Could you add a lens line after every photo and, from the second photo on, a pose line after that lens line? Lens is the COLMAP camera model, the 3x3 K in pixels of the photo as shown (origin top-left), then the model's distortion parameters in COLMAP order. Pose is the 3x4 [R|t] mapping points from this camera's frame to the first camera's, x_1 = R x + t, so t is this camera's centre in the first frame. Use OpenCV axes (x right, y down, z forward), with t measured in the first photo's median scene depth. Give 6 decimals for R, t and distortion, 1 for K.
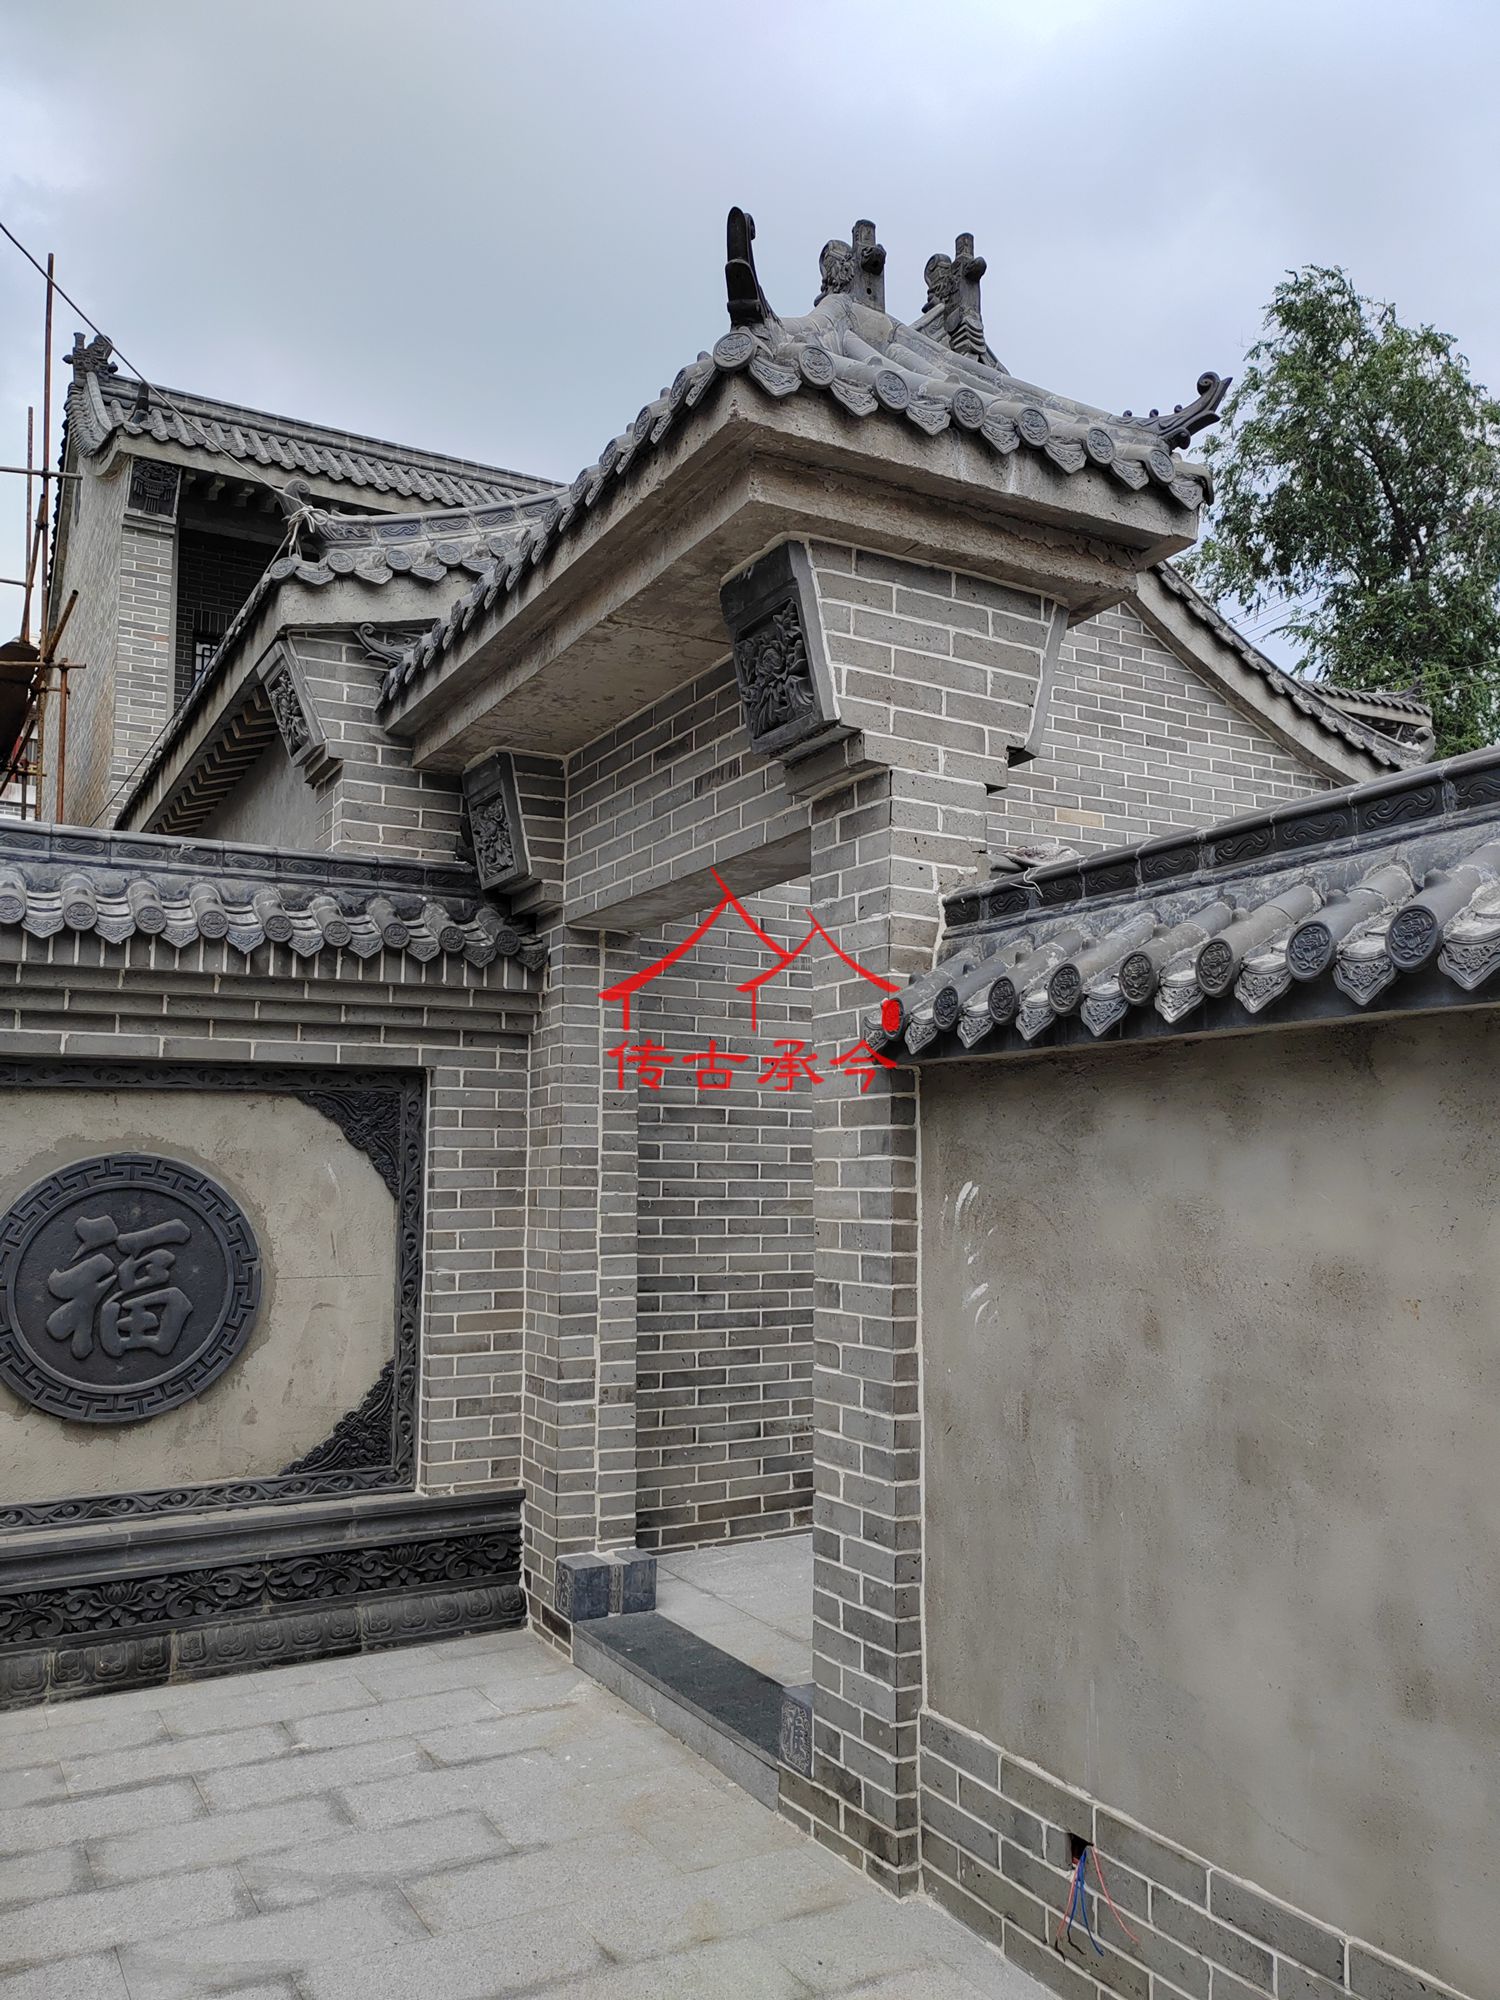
lens RADIAL K [[1528.8, 0, 762.6], [0, 1528.8, 1001.5], [0, 0, 1]] dist [-0.022943, 0.128819]
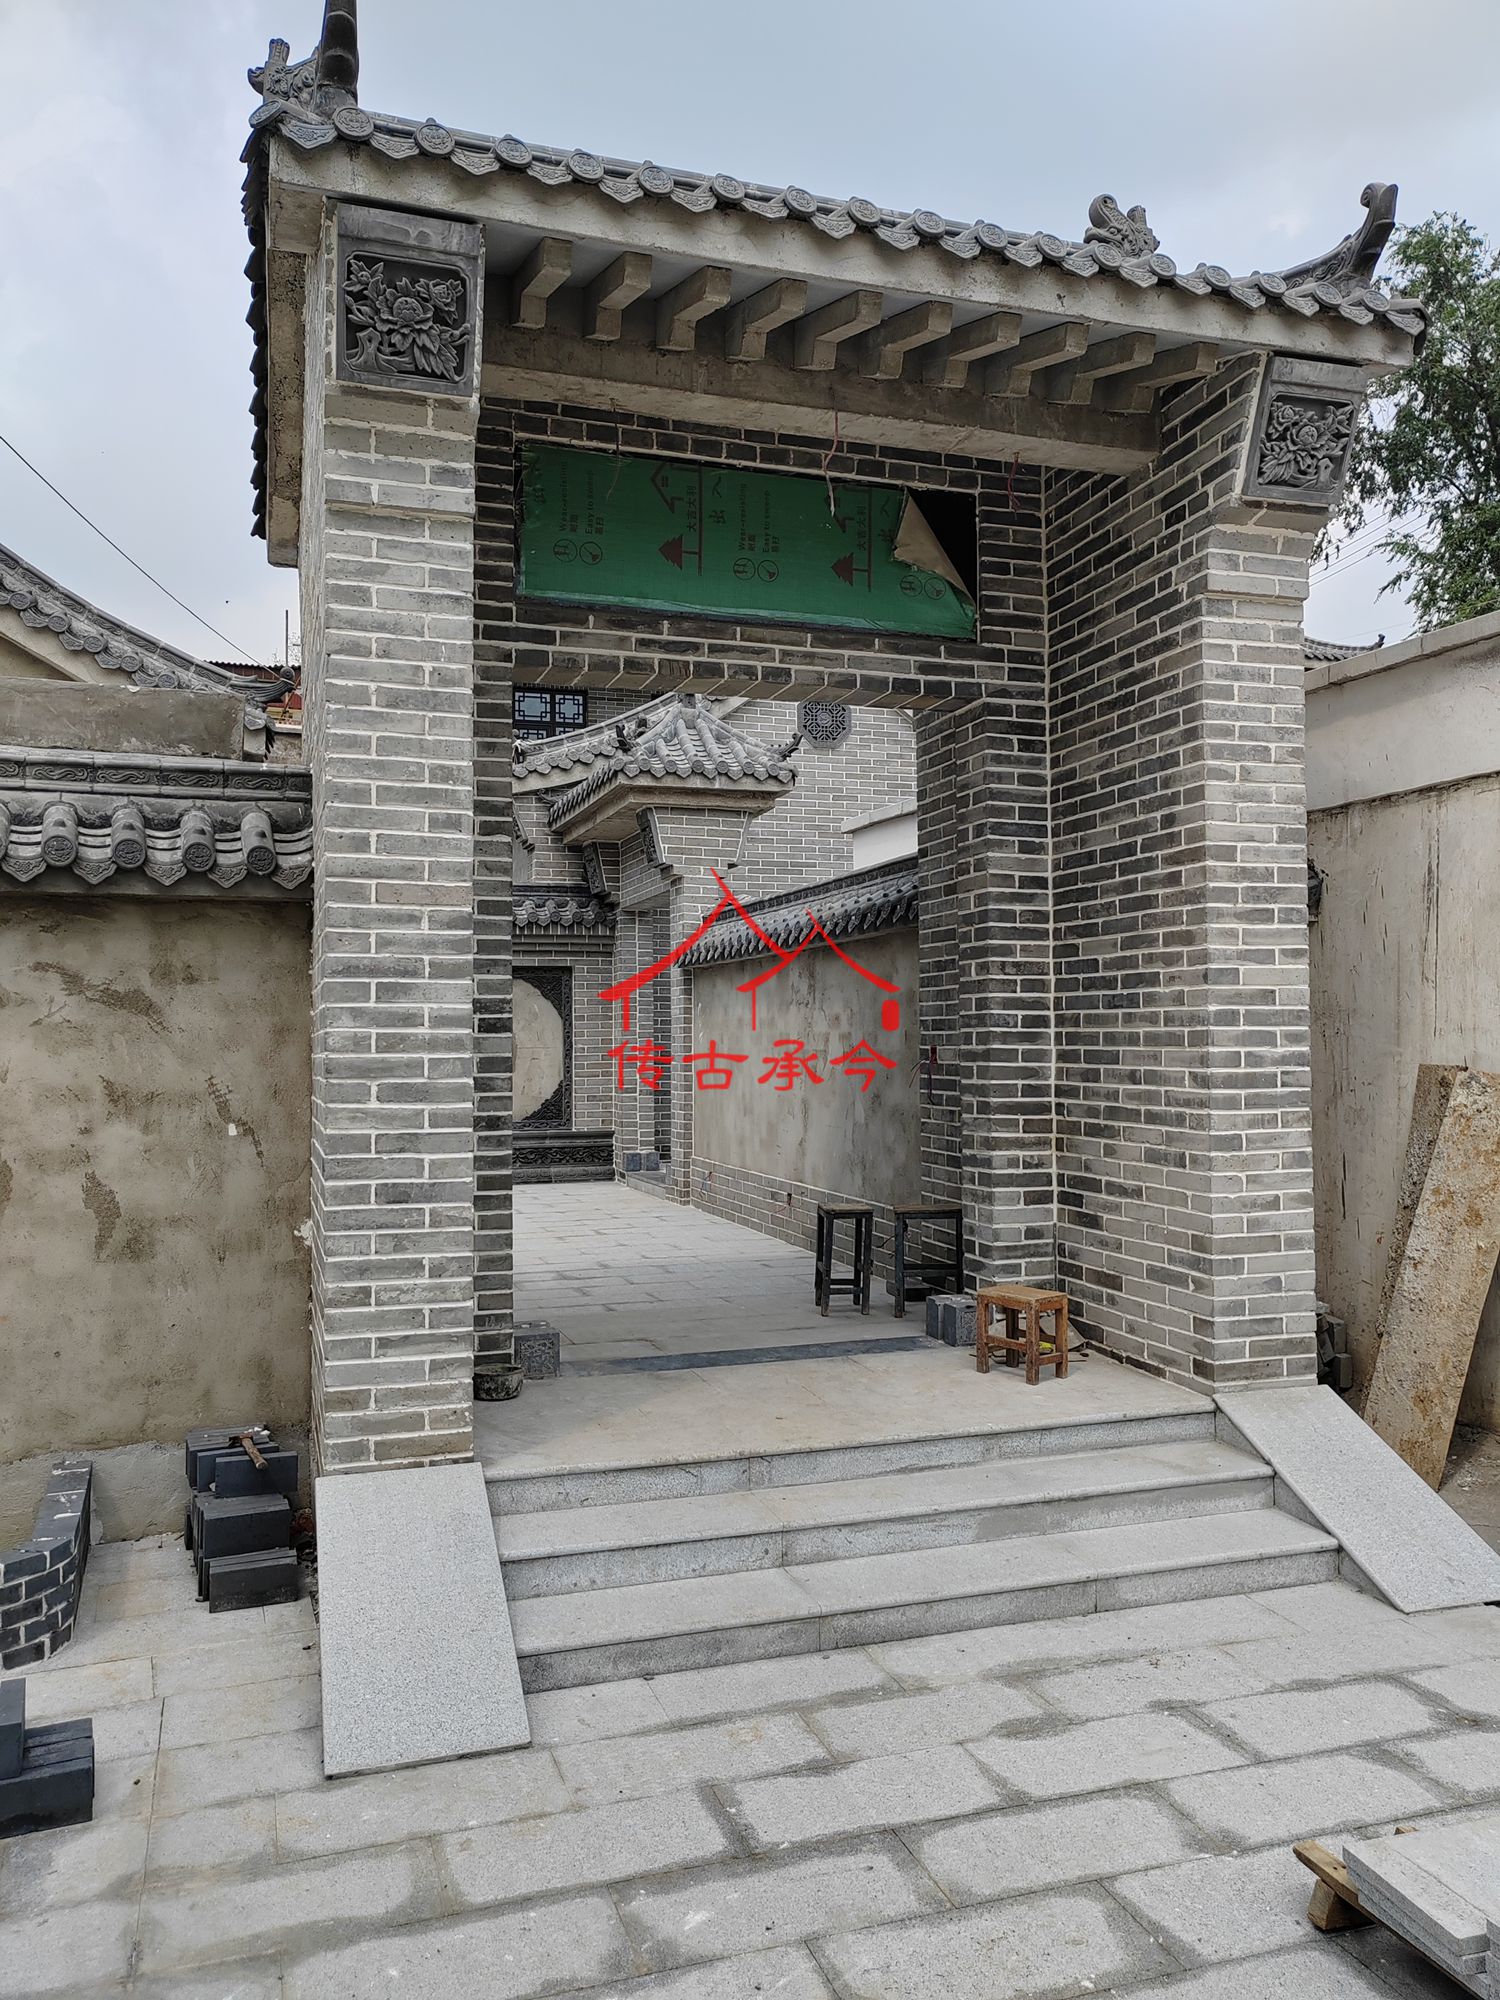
lens RADIAL K [[1536.4, 0, 765.9], [0, 1536.4, 999.5], [0, 0, 1]] dist [0.057614, -0.044407]
pose [[0.982603, -0.012755, -0.185279, 0.620706], [0.028648, 0.996108, 0.083354, -0.115086], [0.183495, -0.087212, 0.979144, -1.574932]]
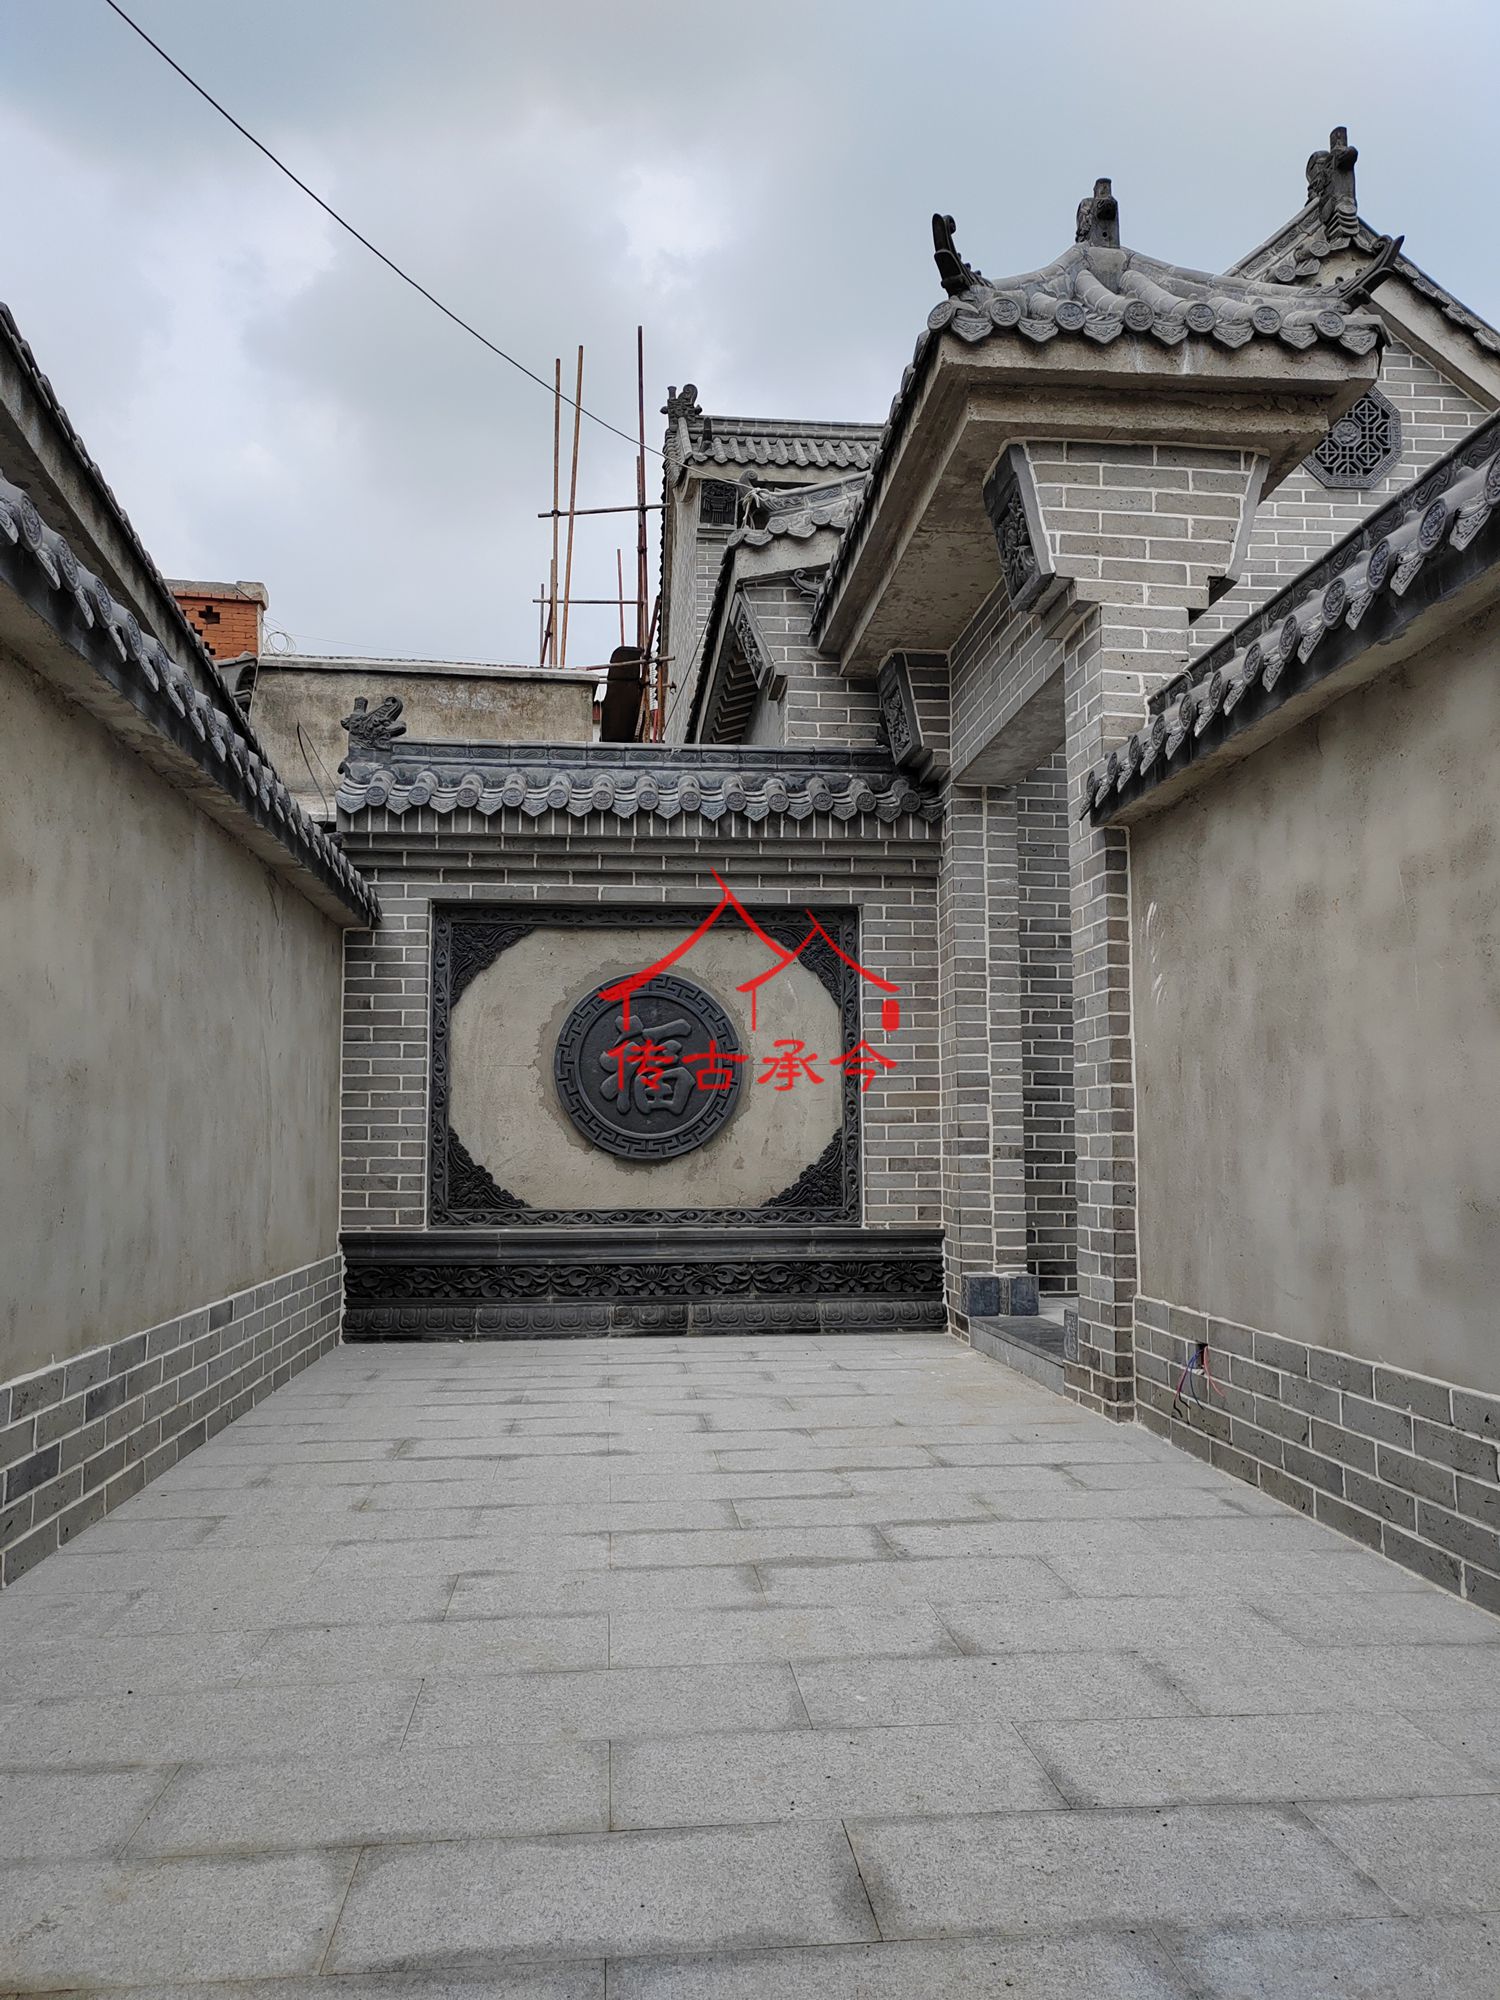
lens RADIAL K [[1536.4, 0, 765.9], [0, 1536.4, 999.5], [0, 0, 1]] dist [0.057614, -0.044407]
pose [[0.918031, -0.042303, -0.394245, 0.241189], [0.048893, 0.998782, 0.006682, 0.120795], [0.393482, -0.025410, 0.918981, -0.255944]]
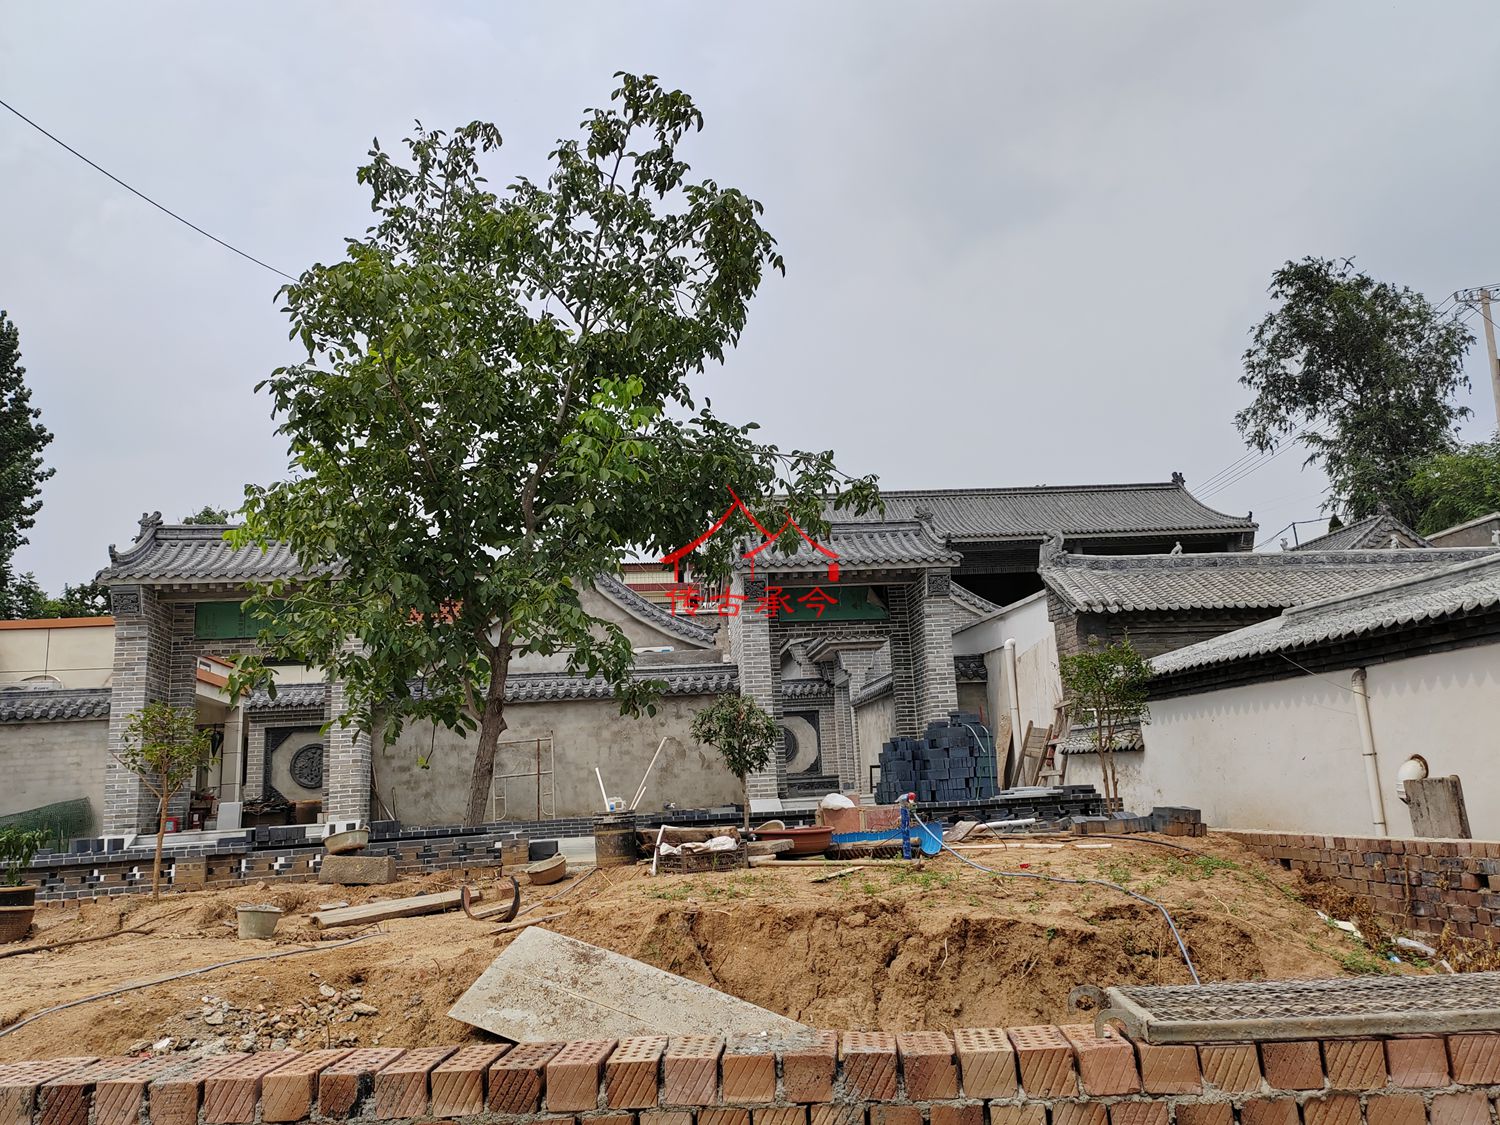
lens RADIAL K [[1189.6, 0, 750.0], [0, 1189.6, 562.5], [0, 0, 1]] dist [0.014889, 0.010107]
pose [[0.913960, -0.123243, -0.386637, 1.666339], [0.097408, 0.991539, -0.085800, -0.185402], [0.393940, 0.040756, 0.918232, -4.071854]]
